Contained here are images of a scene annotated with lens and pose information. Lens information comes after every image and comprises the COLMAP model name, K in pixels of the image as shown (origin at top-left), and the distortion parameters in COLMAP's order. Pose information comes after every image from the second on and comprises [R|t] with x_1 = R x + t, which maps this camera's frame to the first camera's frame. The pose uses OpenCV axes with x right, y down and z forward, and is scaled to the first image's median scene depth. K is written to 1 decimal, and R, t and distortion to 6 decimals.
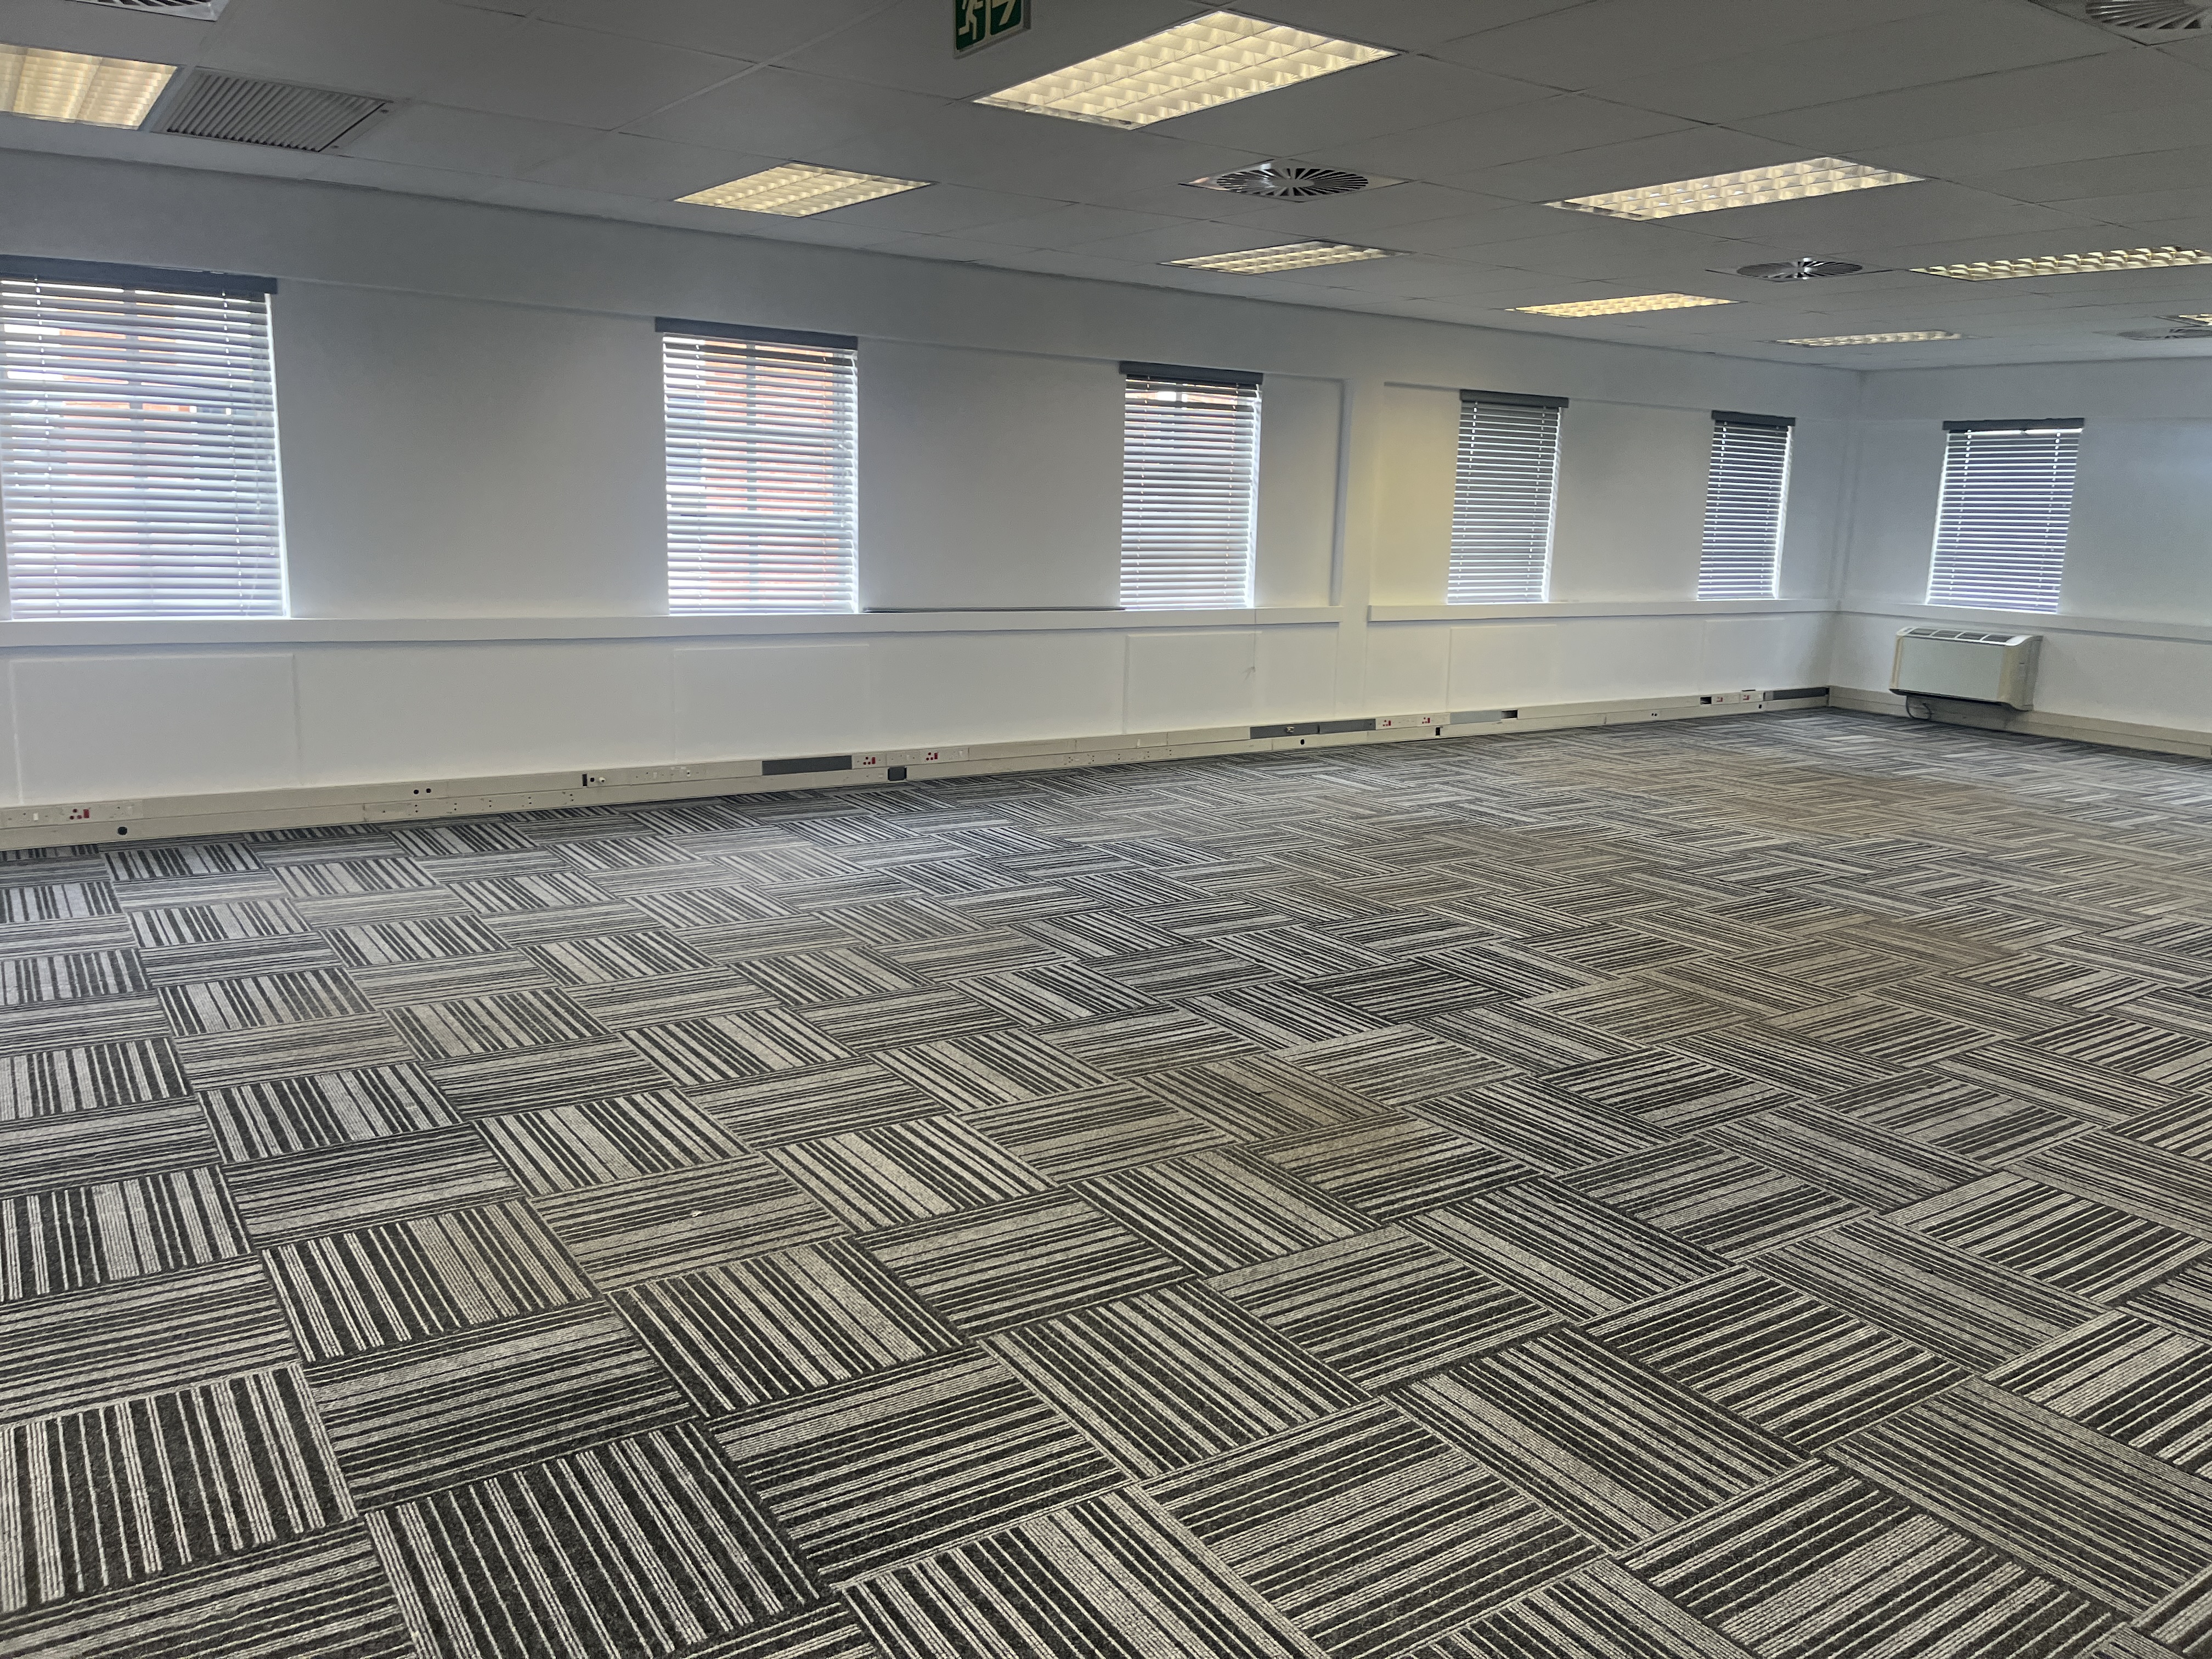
lens RADIAL K [[1696.5, 0, 1147.7], [0, 1696.5, 797.4], [0, 0, 1]] dist [0.047907, -0.076803]
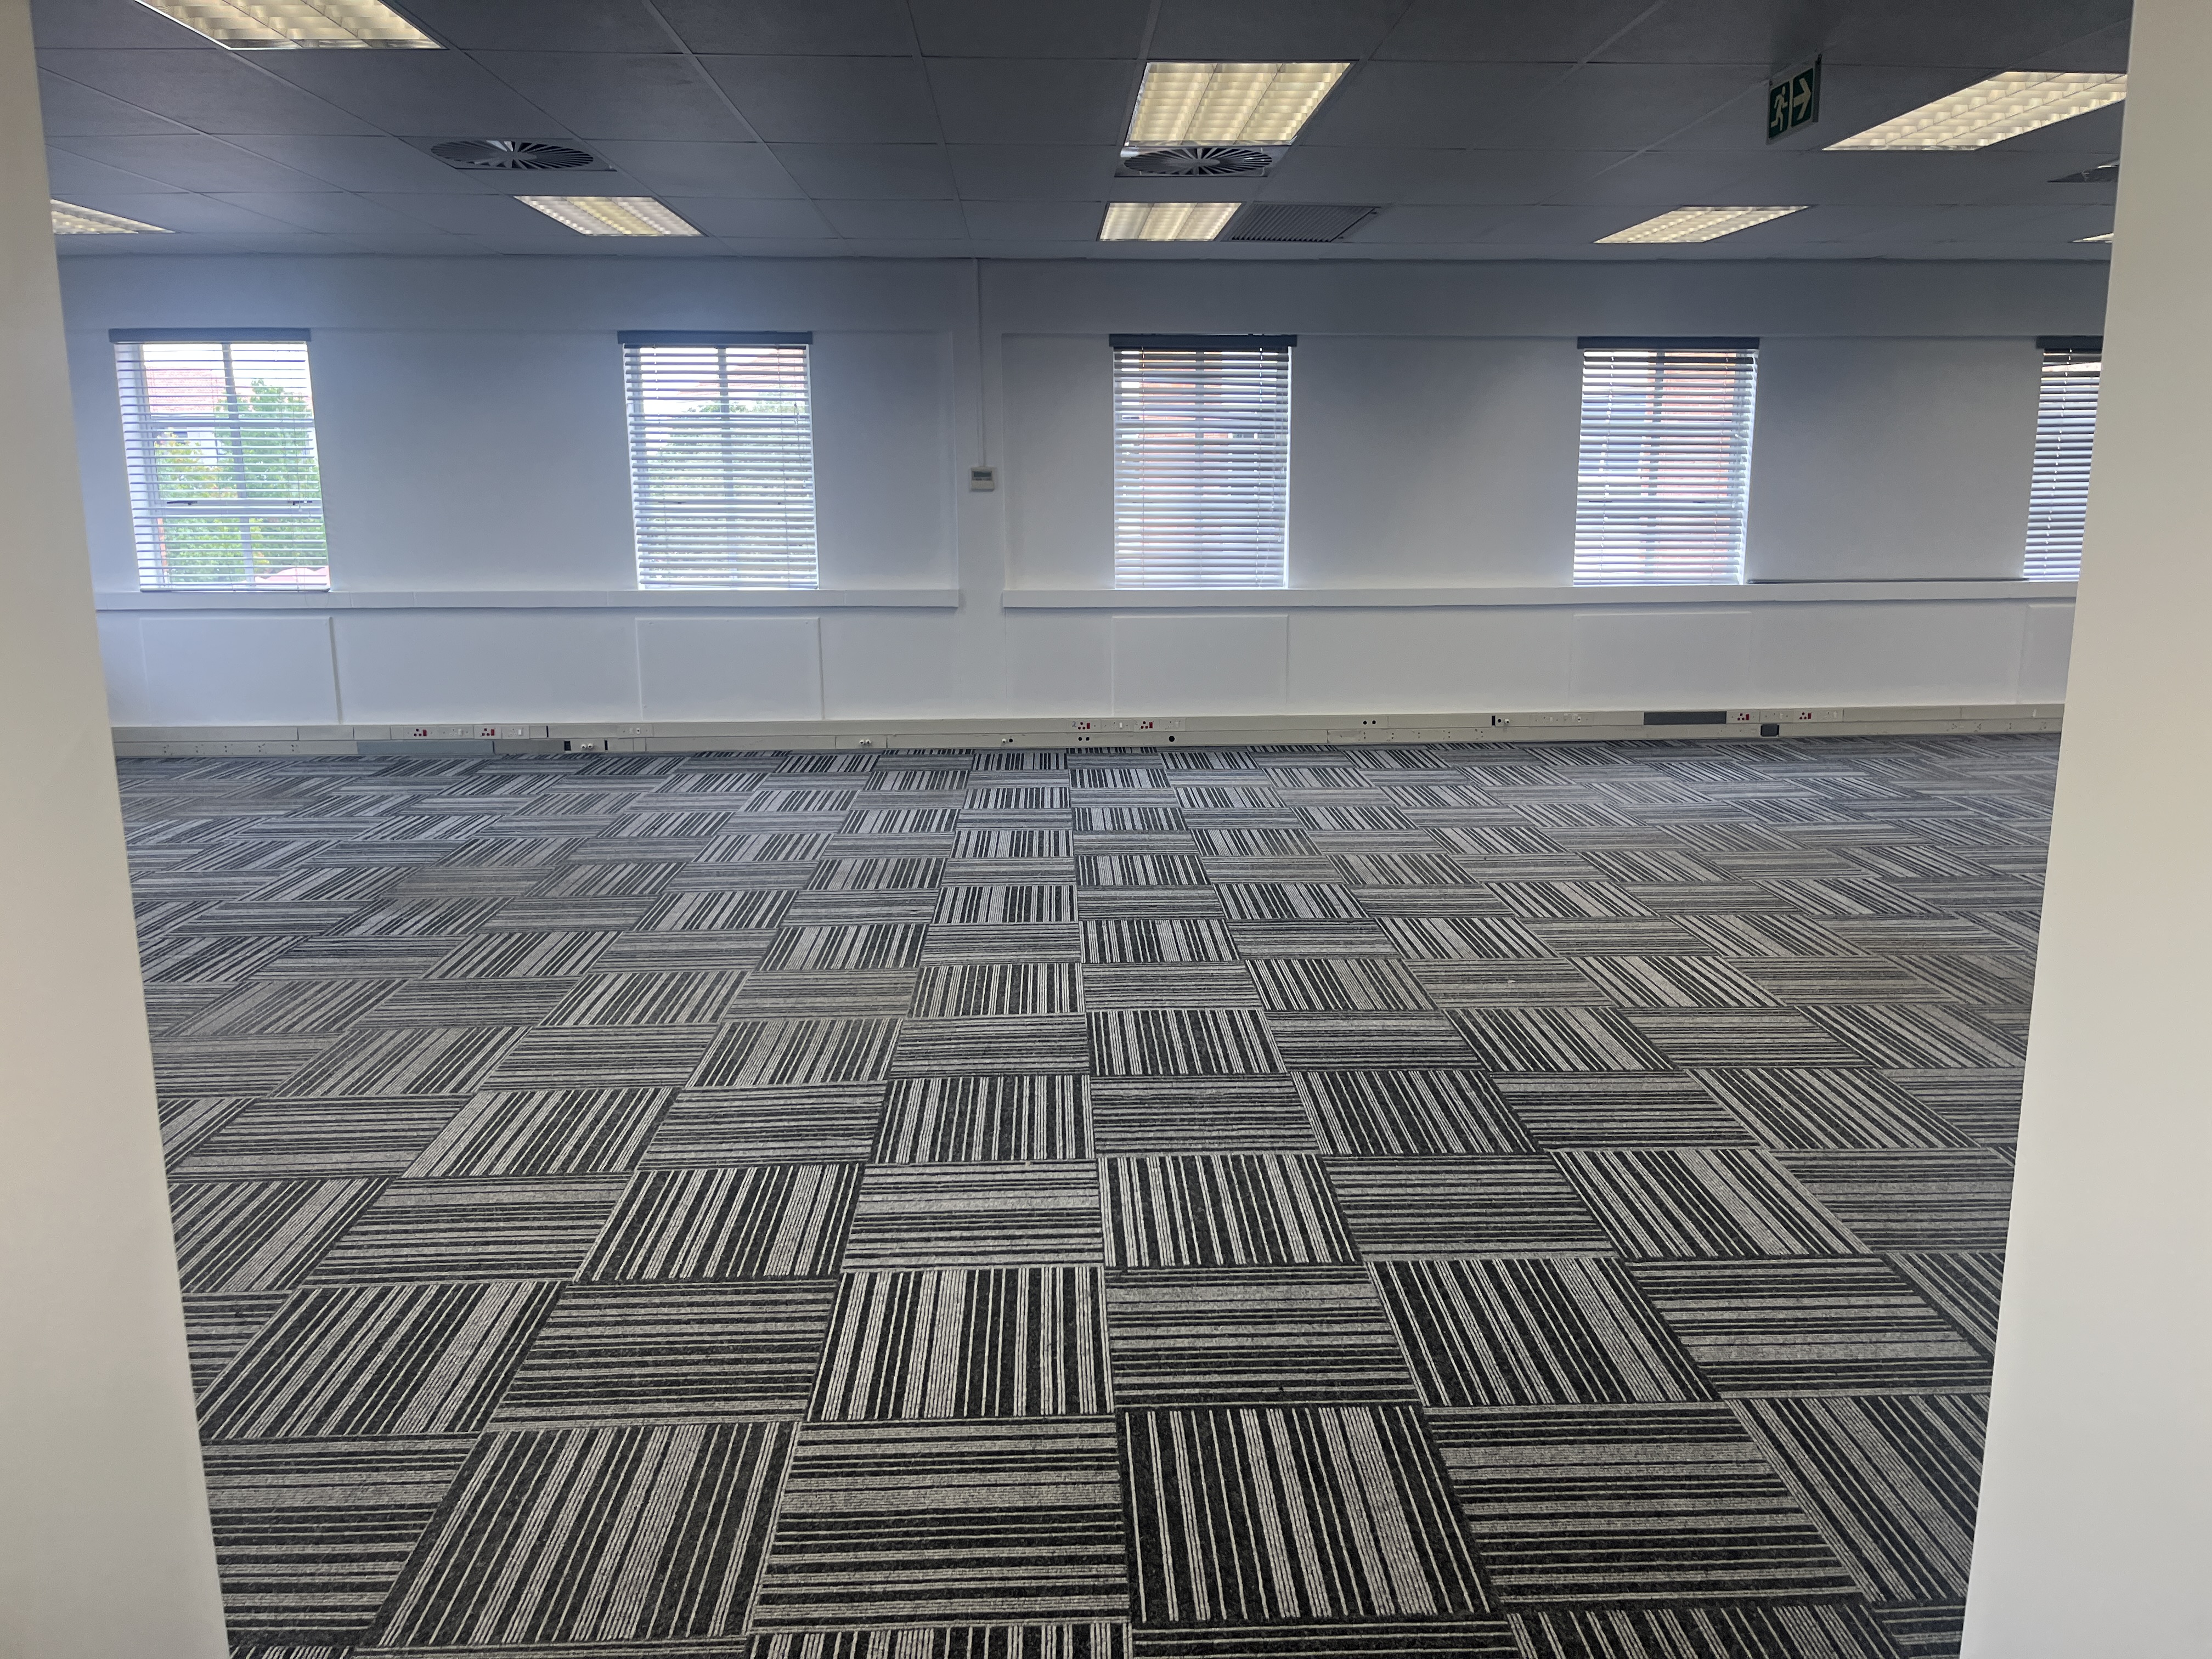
lens RADIAL K [[1689.8, 0, 1092.5], [0, 1689.8, 826.5], [0, 0, 1]] dist [0.048873, -0.077357]
pose [[0.837519, 0.074345, -0.541328, 0.205843], [-0.062976, 0.997232, 0.039524, 0.077073], [0.542768, 0.000988, 0.839882, -0.400353]]
